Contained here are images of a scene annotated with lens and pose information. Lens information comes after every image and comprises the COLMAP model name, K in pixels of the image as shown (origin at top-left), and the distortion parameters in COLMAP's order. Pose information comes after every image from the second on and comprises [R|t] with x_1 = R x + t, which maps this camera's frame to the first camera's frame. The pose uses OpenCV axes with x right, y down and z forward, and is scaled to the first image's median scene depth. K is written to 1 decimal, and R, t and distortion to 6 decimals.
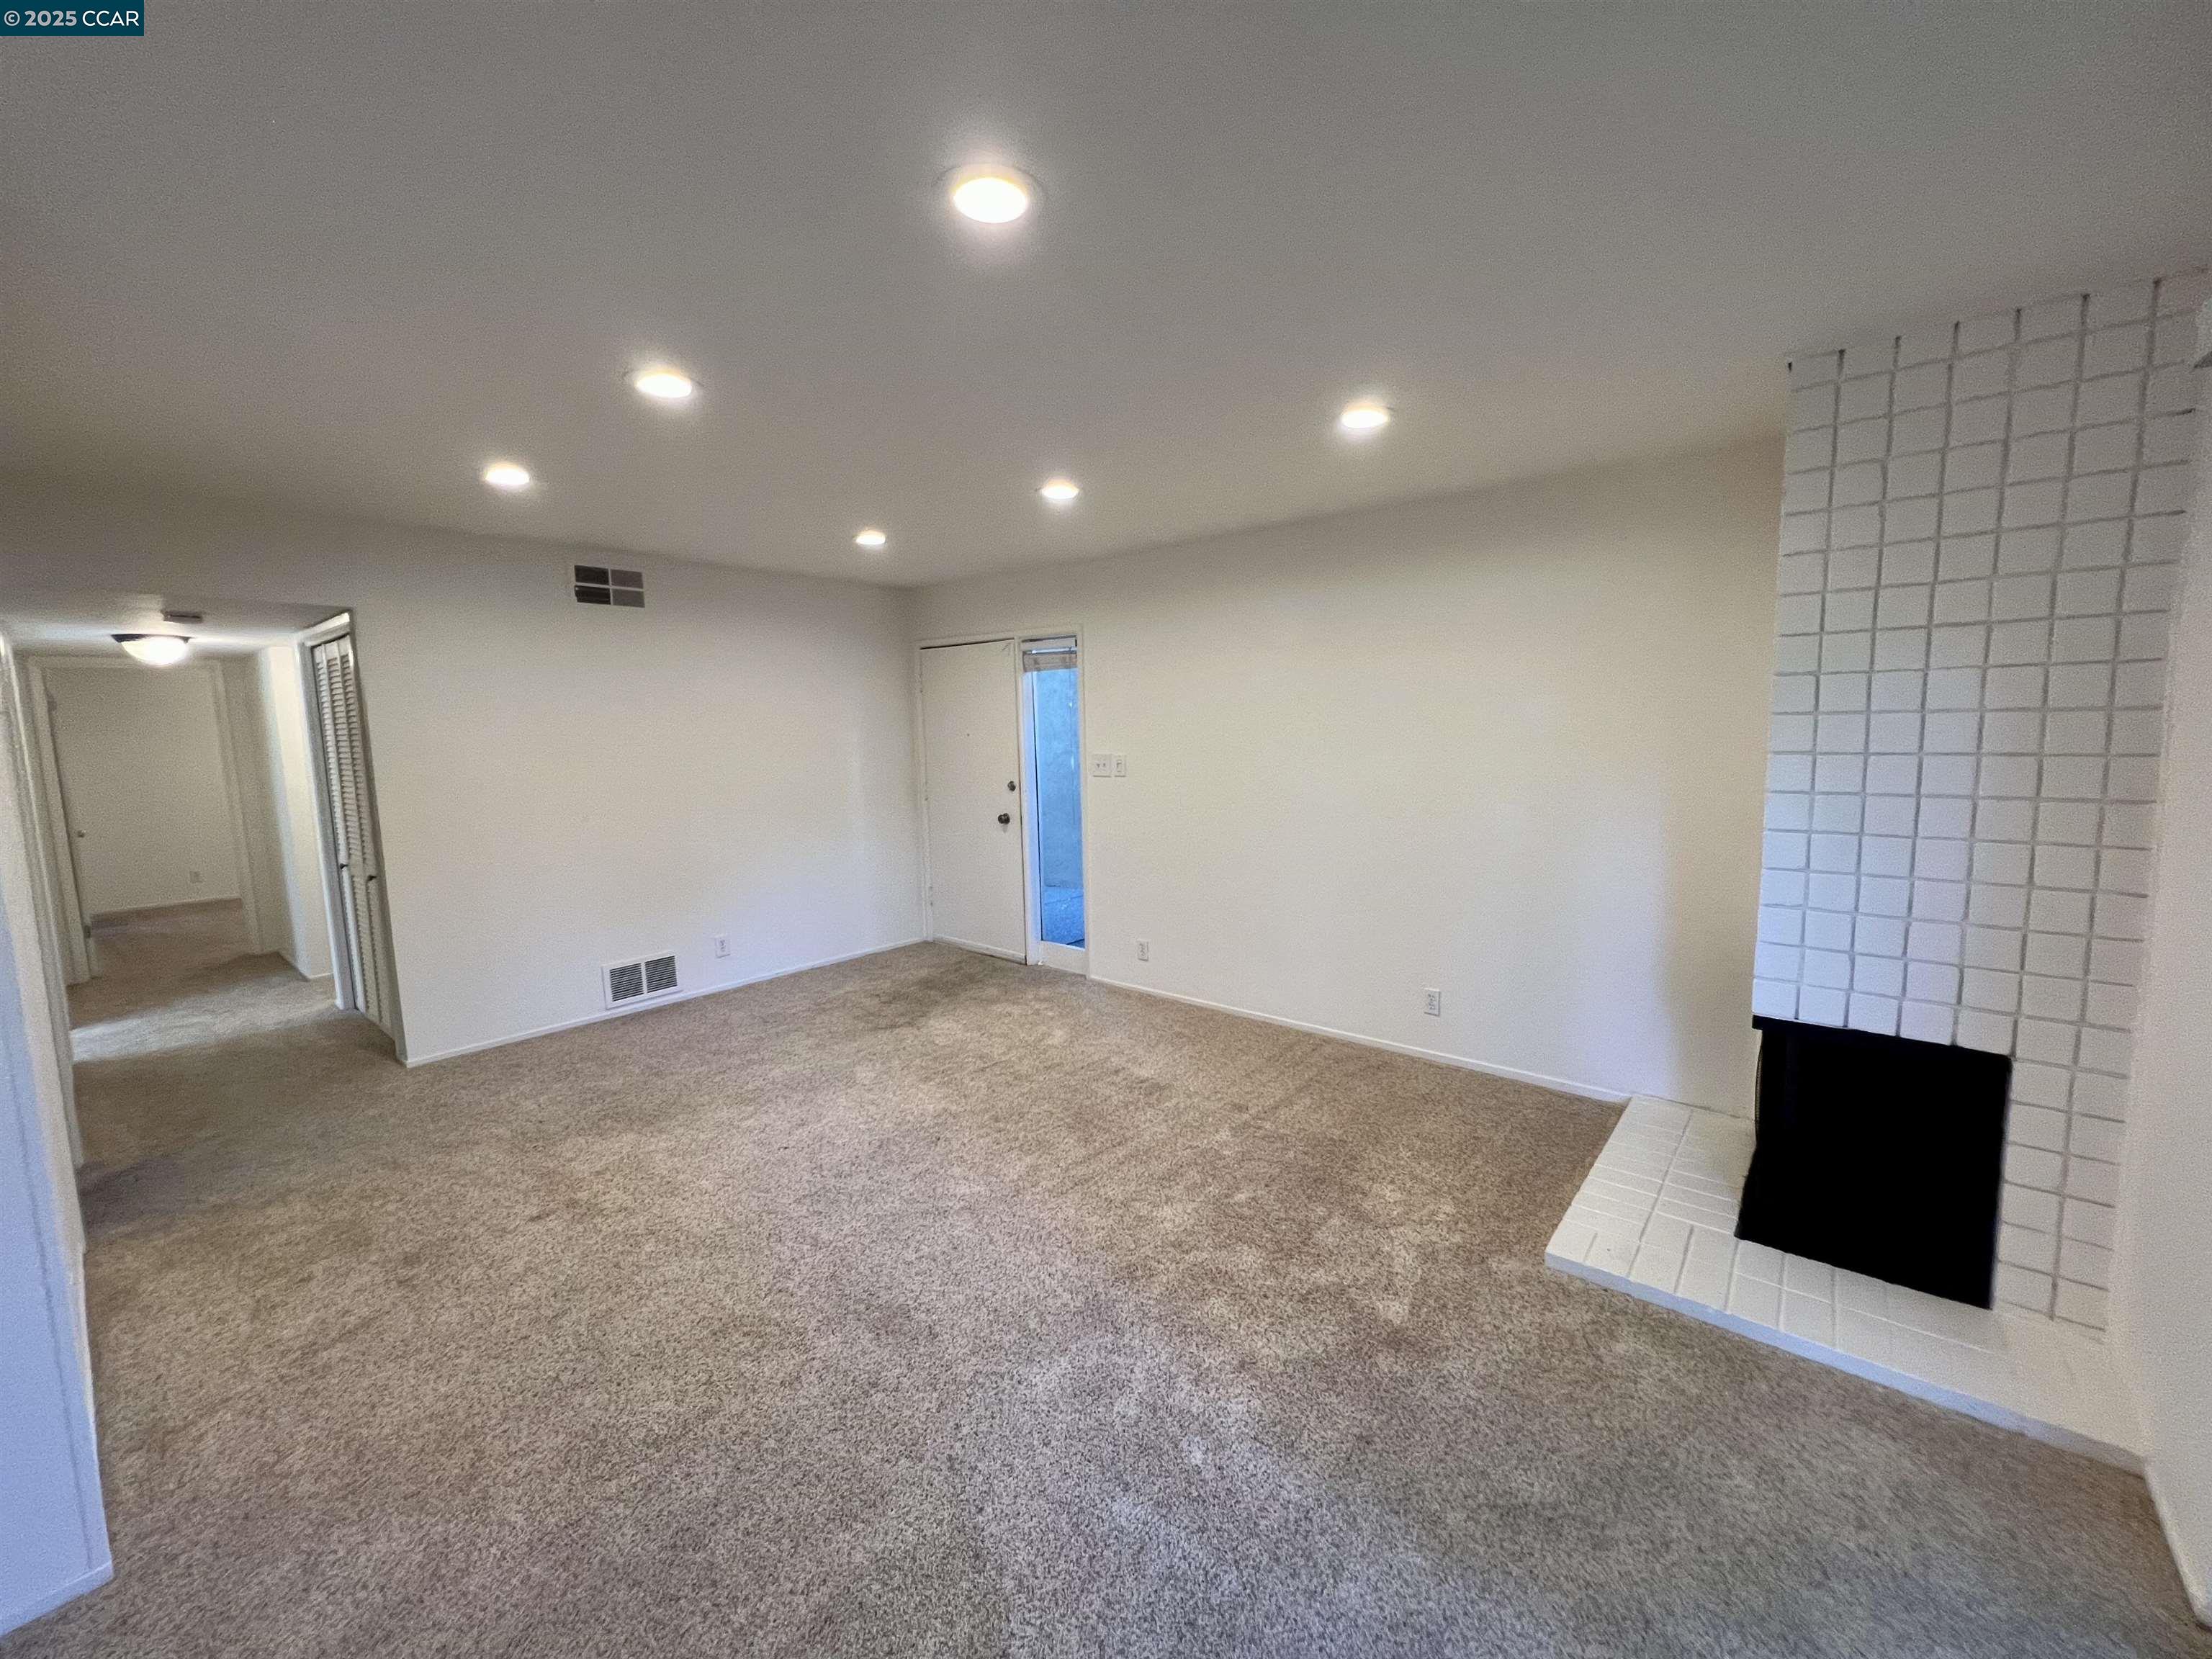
lens RADIAL K [[885.3, 0, 1106.0], [0, 885.3, 829.5], [0, 0, 1]] dist [0.000348, 0.000060]
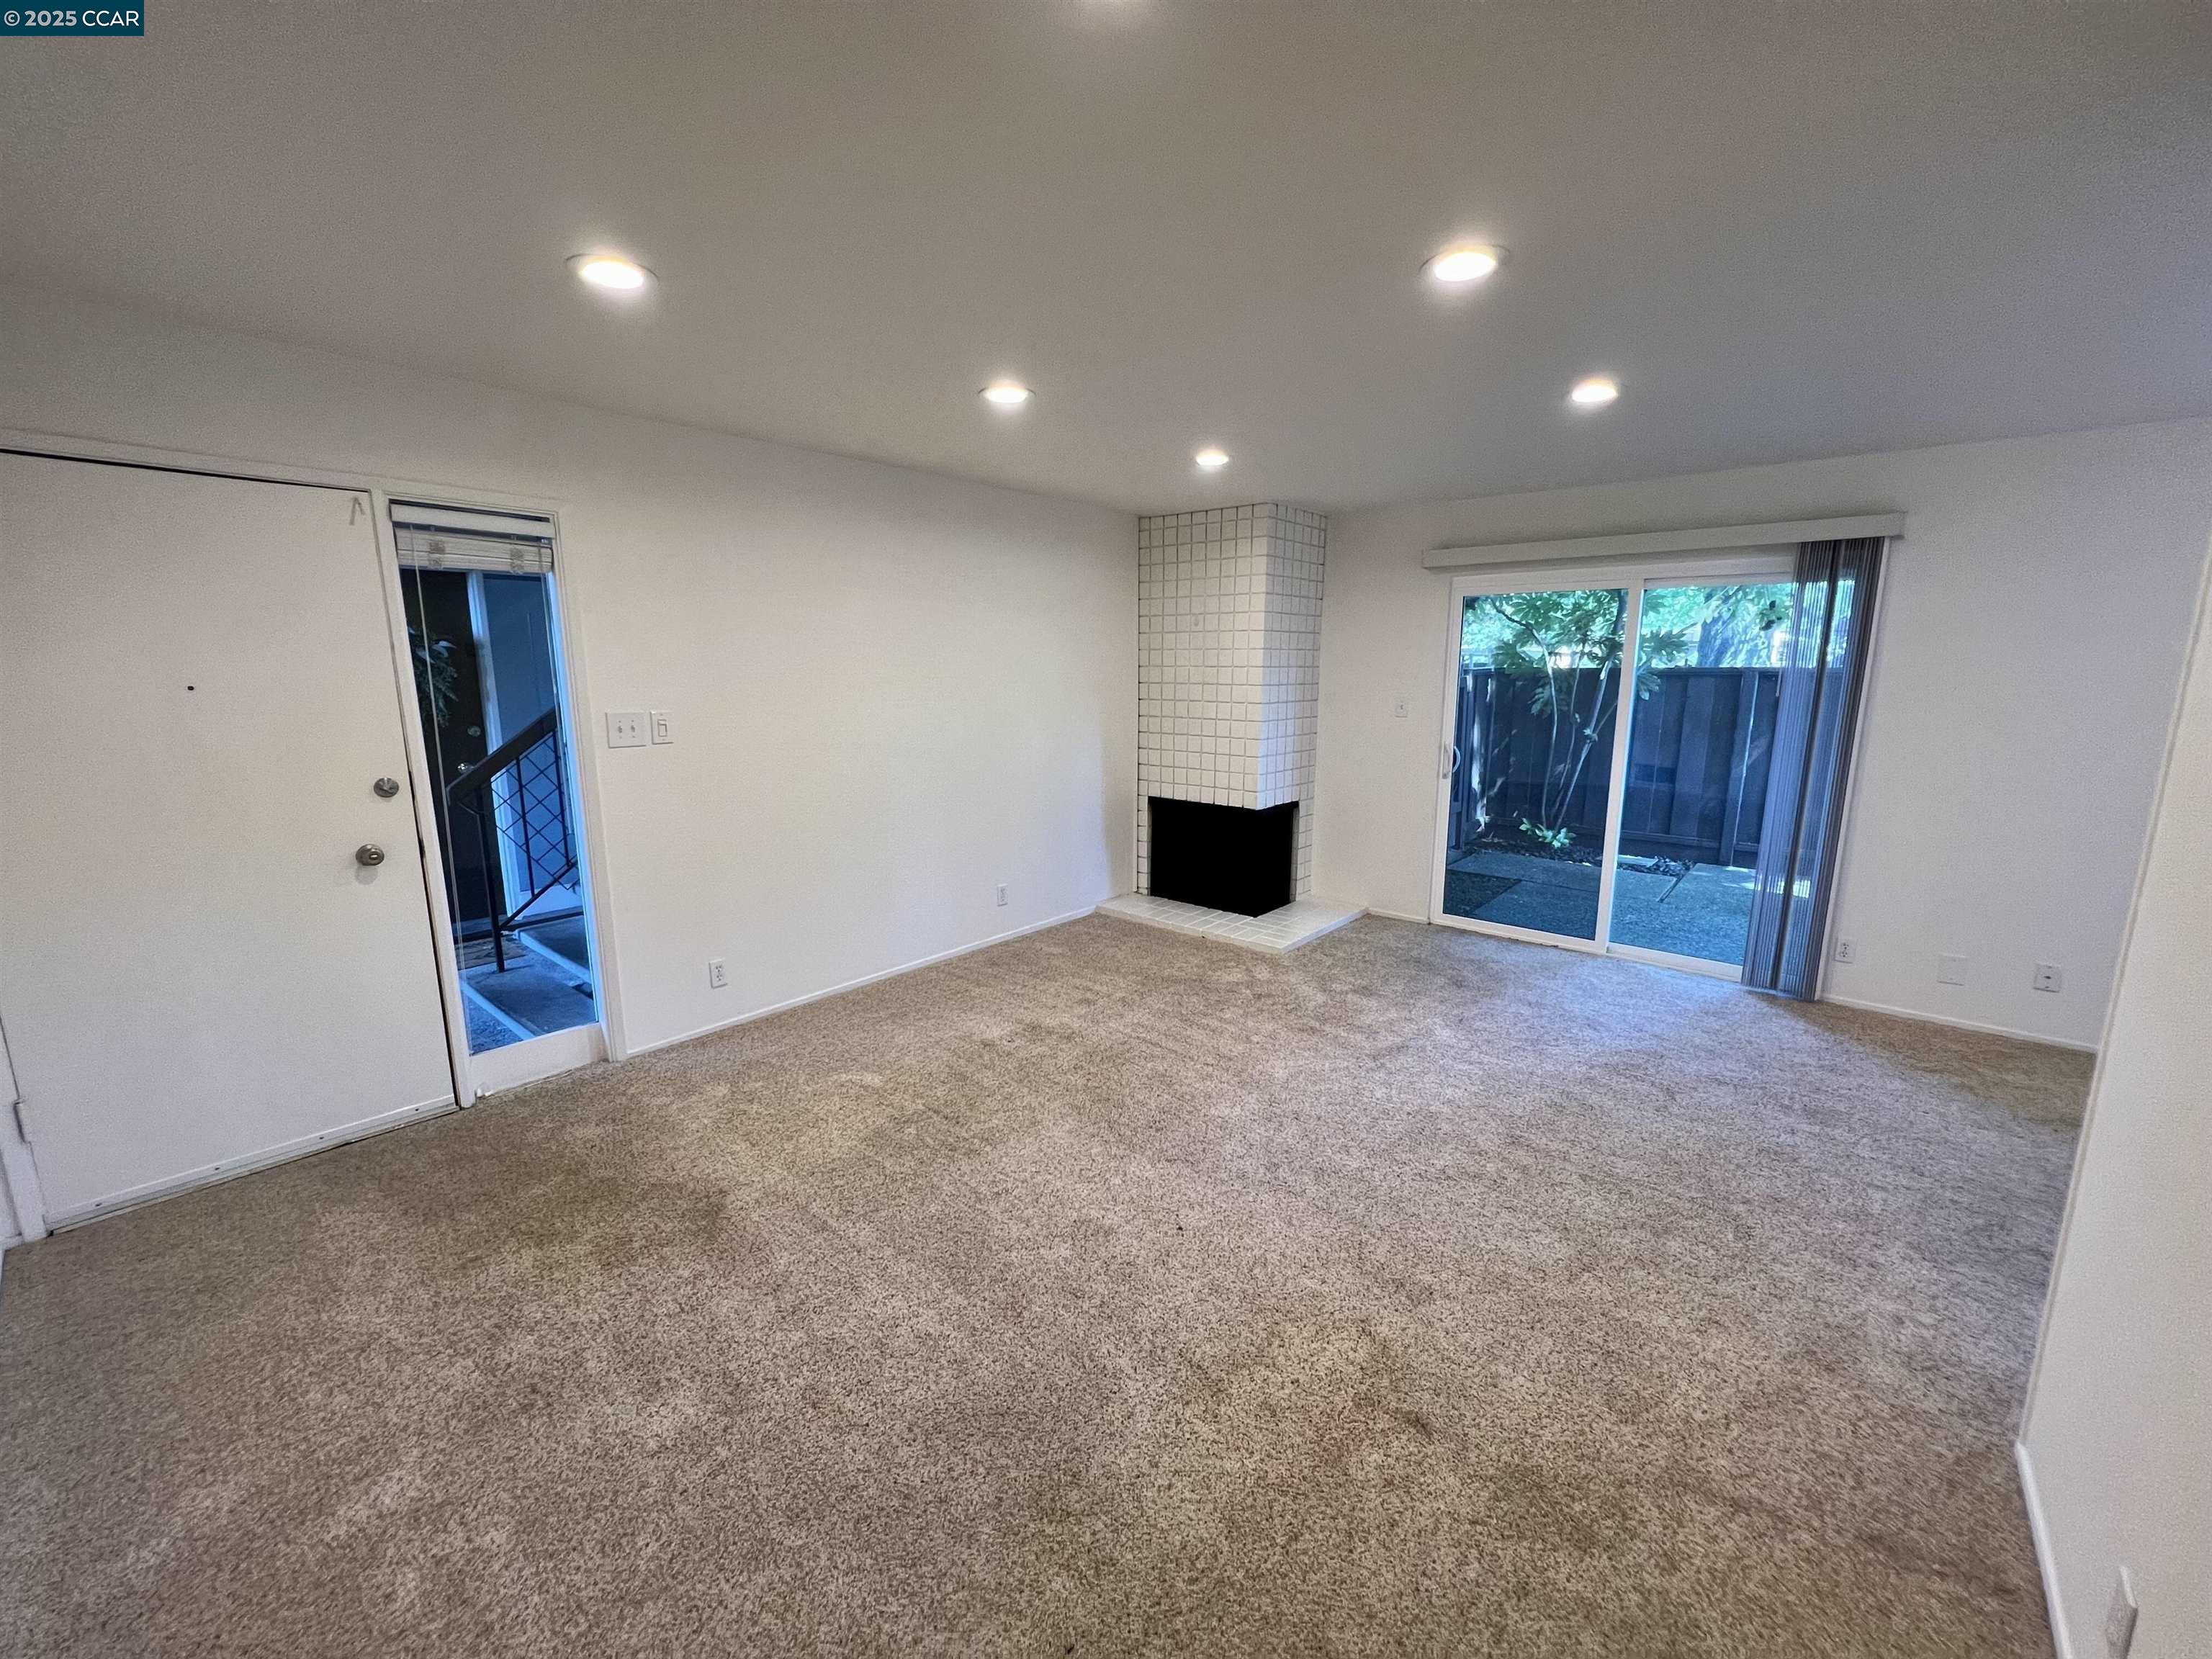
lens RADIAL K [[887.5, 0, 1100.6], [0, 887.5, 825.8], [0, 0, 1]] dist [-0.002320, -0.000517]
pose [[0.011354, -0.161700, 0.986775, -0.863269], [0.118449, 0.980108, 0.159244, -0.085072], [-0.992895, 0.115074, 0.030282, 0.826430]]
